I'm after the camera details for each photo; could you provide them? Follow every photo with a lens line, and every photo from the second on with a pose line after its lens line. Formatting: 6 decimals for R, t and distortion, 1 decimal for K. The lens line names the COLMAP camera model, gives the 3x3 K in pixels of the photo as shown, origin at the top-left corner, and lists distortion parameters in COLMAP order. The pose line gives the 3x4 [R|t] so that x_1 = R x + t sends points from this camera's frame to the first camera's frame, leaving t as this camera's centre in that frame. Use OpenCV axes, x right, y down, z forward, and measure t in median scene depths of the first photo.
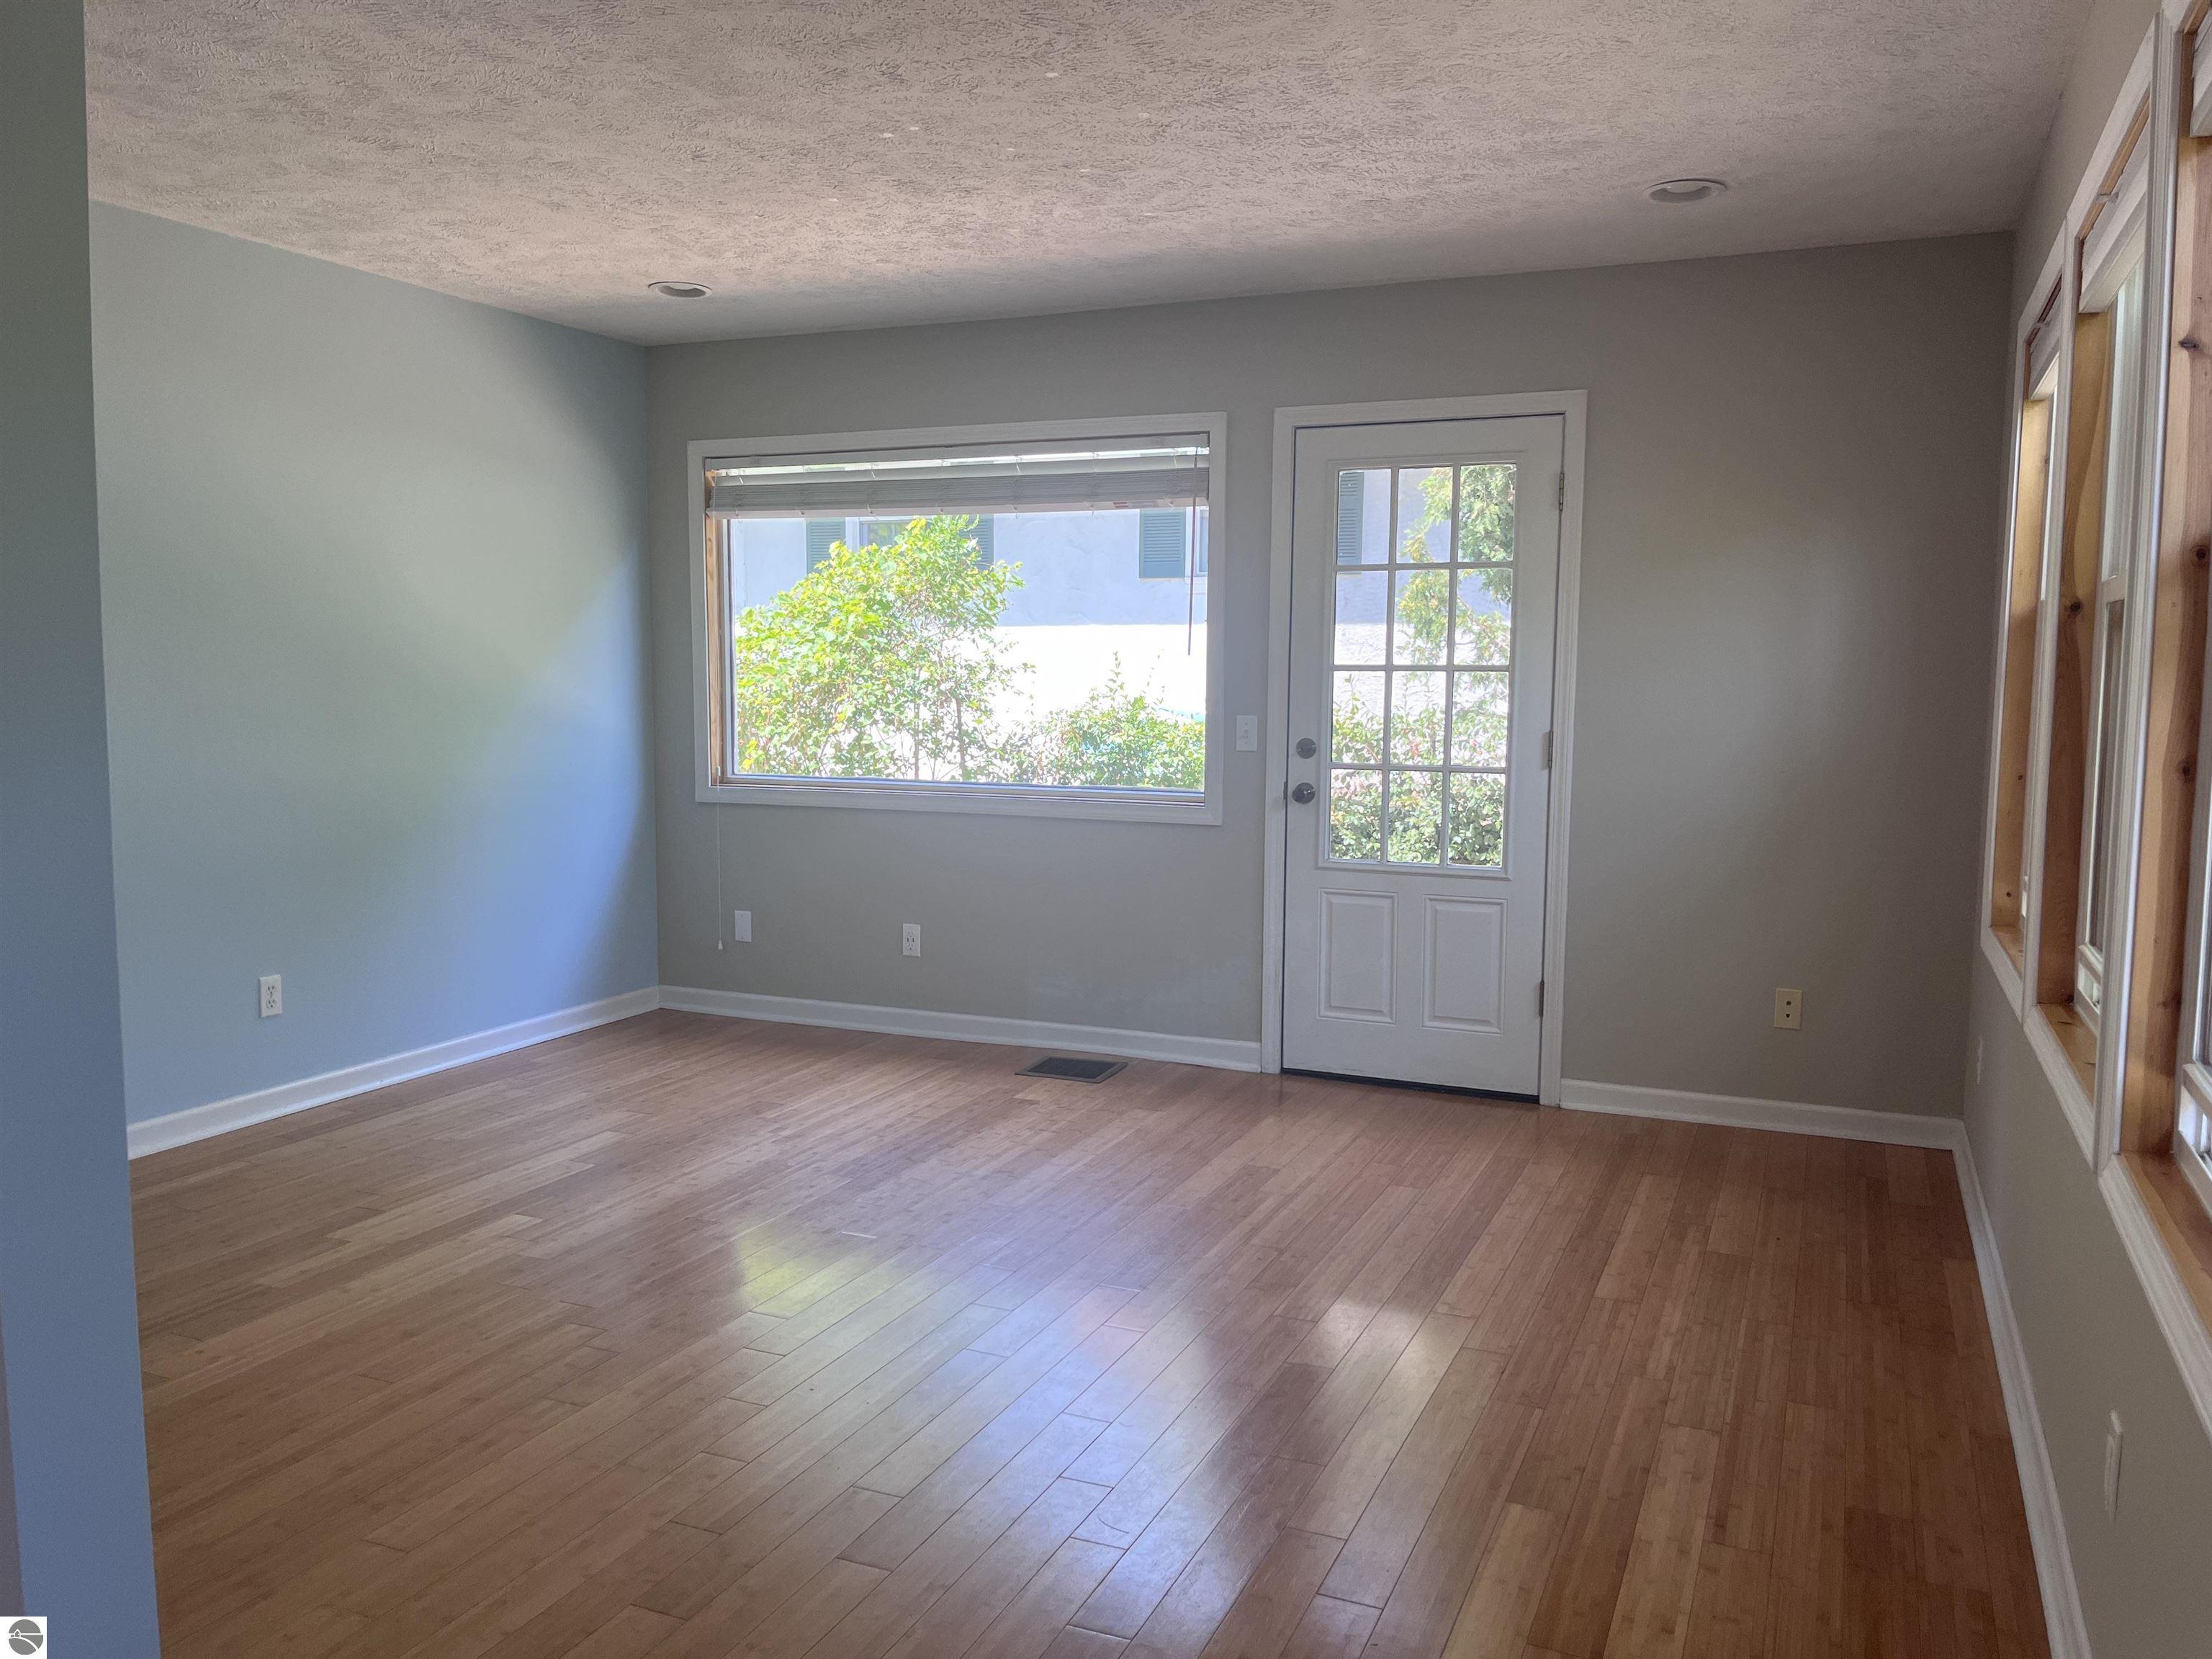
lens RADIAL K [[1684.1, 0, 1118.5], [0, 1684.1, 861.1], [0, 0, 1]] dist [0.090030, -0.120053]
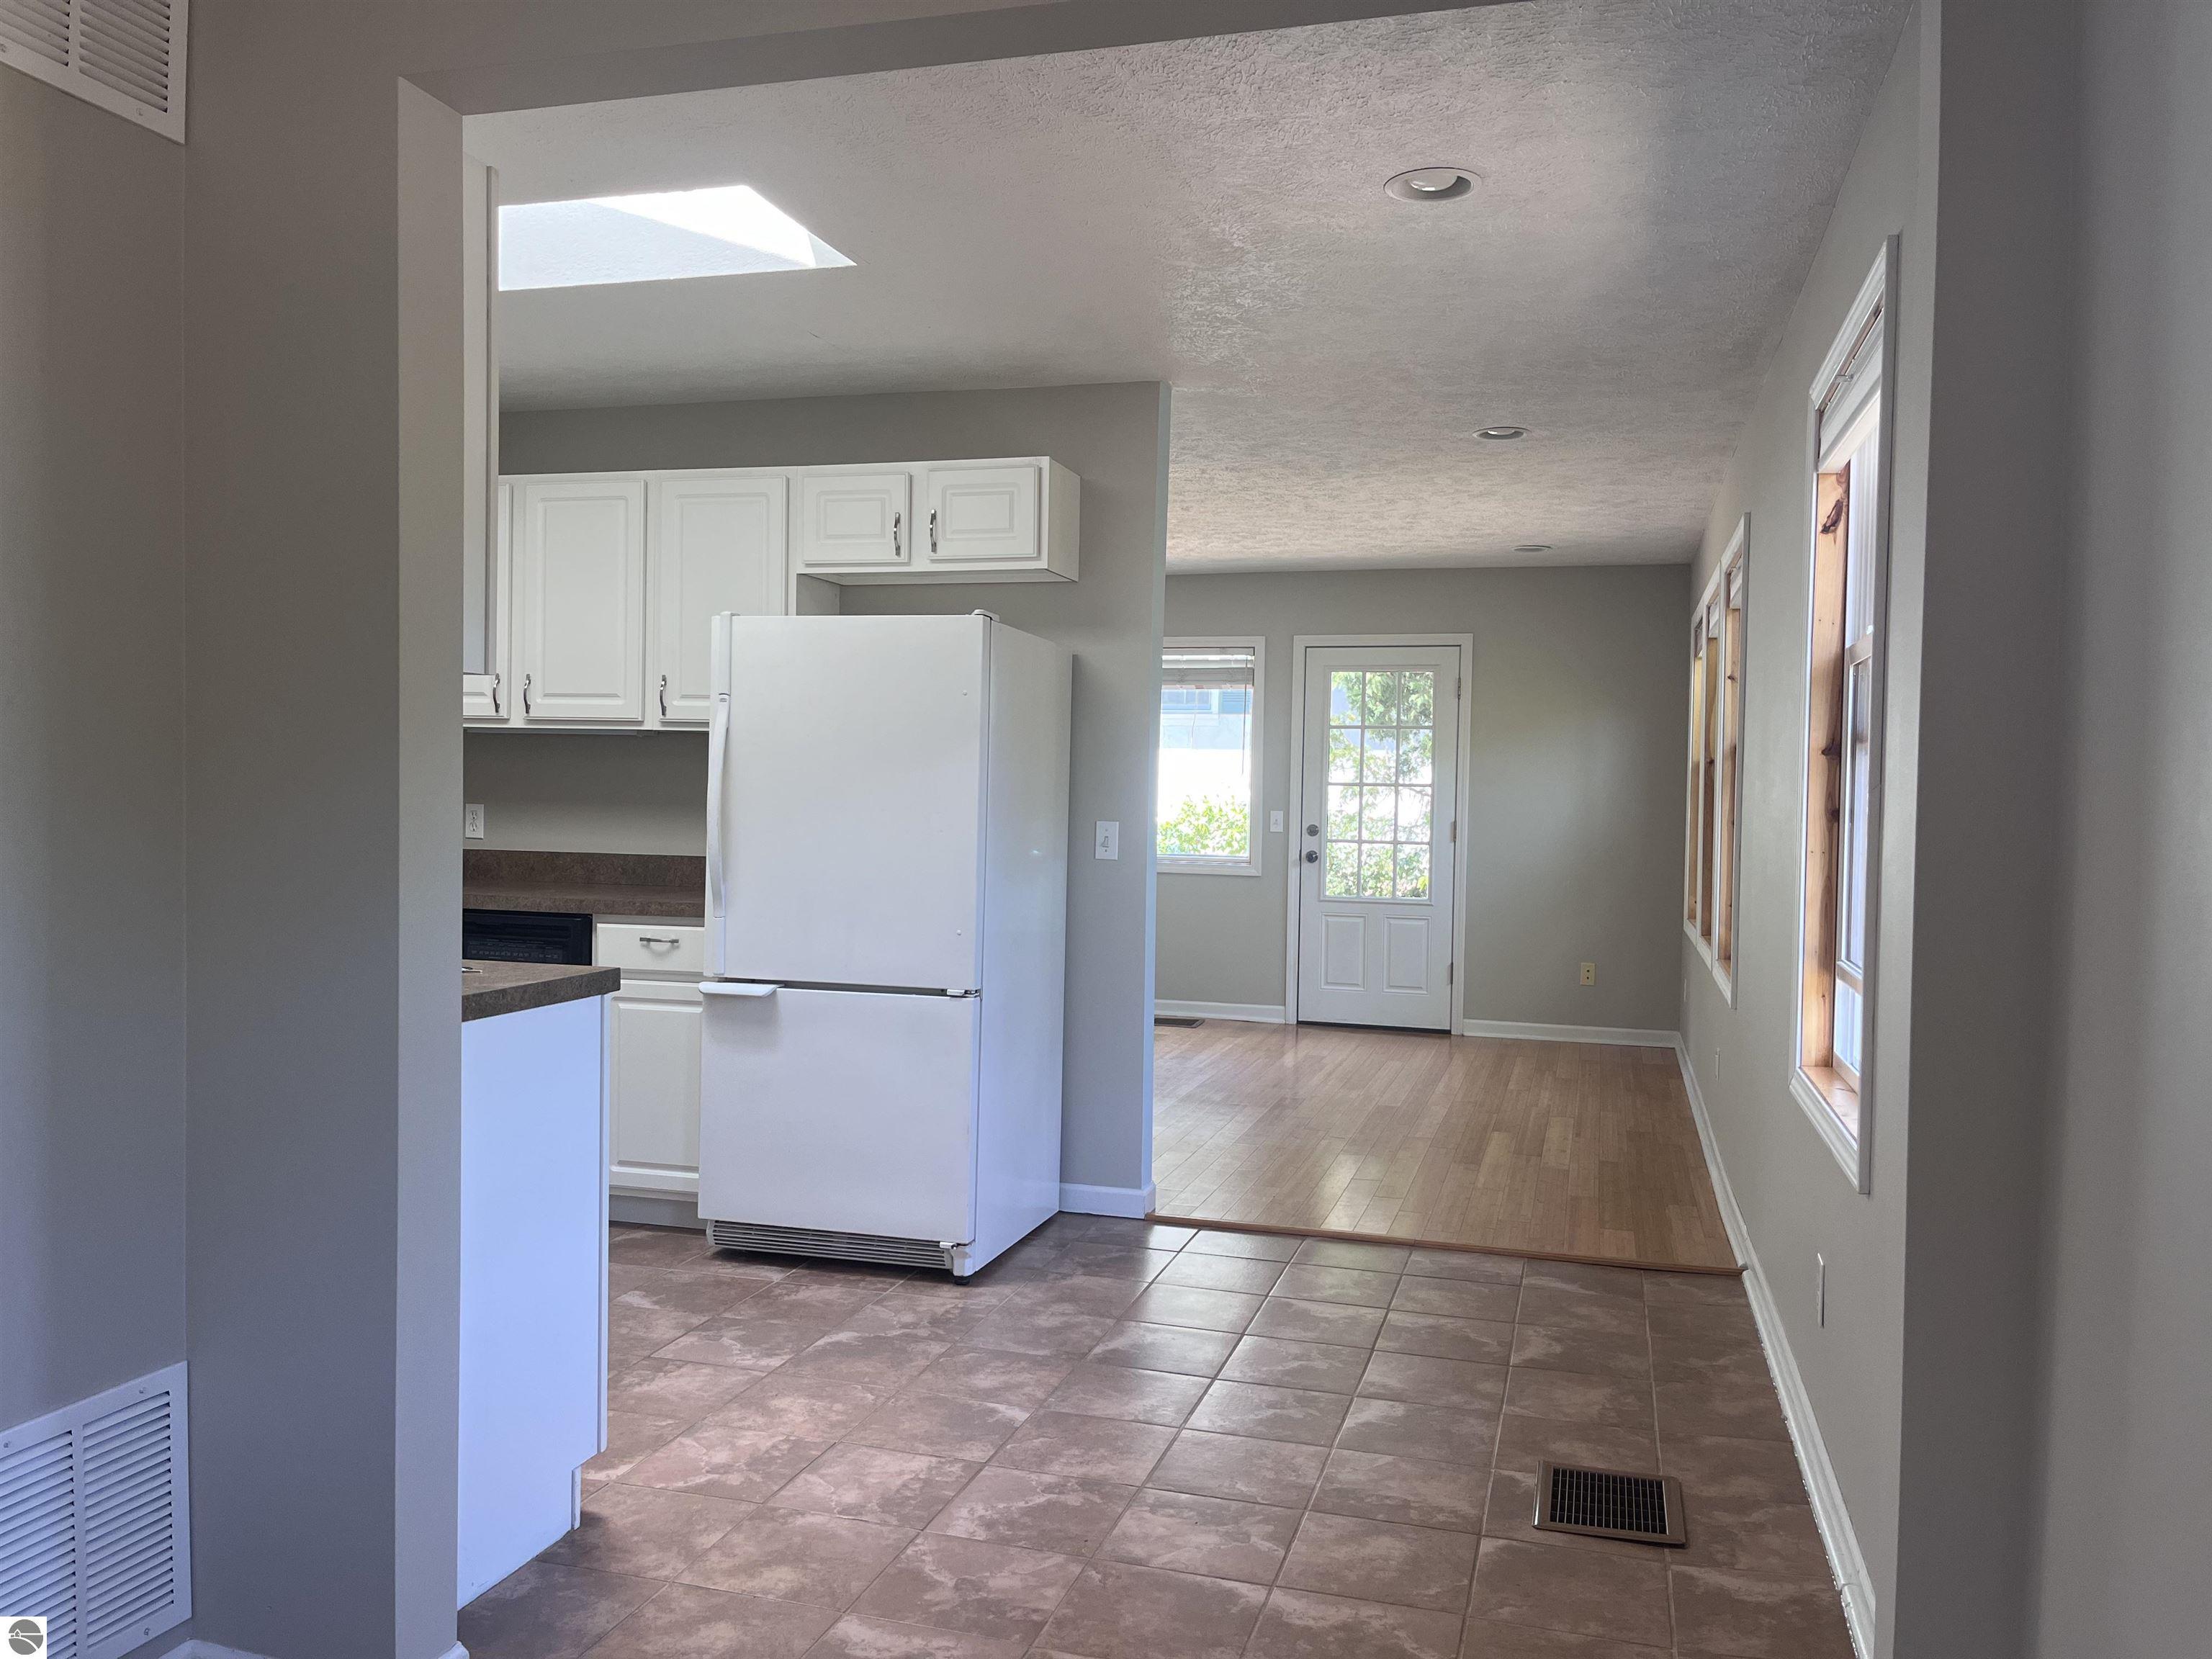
lens RADIAL K [[1684.1, 0, 1118.5], [0, 1684.1, 861.1], [0, 0, 1]] dist [0.090030, -0.120053]
pose [[0.991846, 0.001873, 0.127432, -0.316265], [0.006759, 0.997712, -0.067275, 0.081424], [-0.127267, 0.067588, 0.989563, -0.695487]]
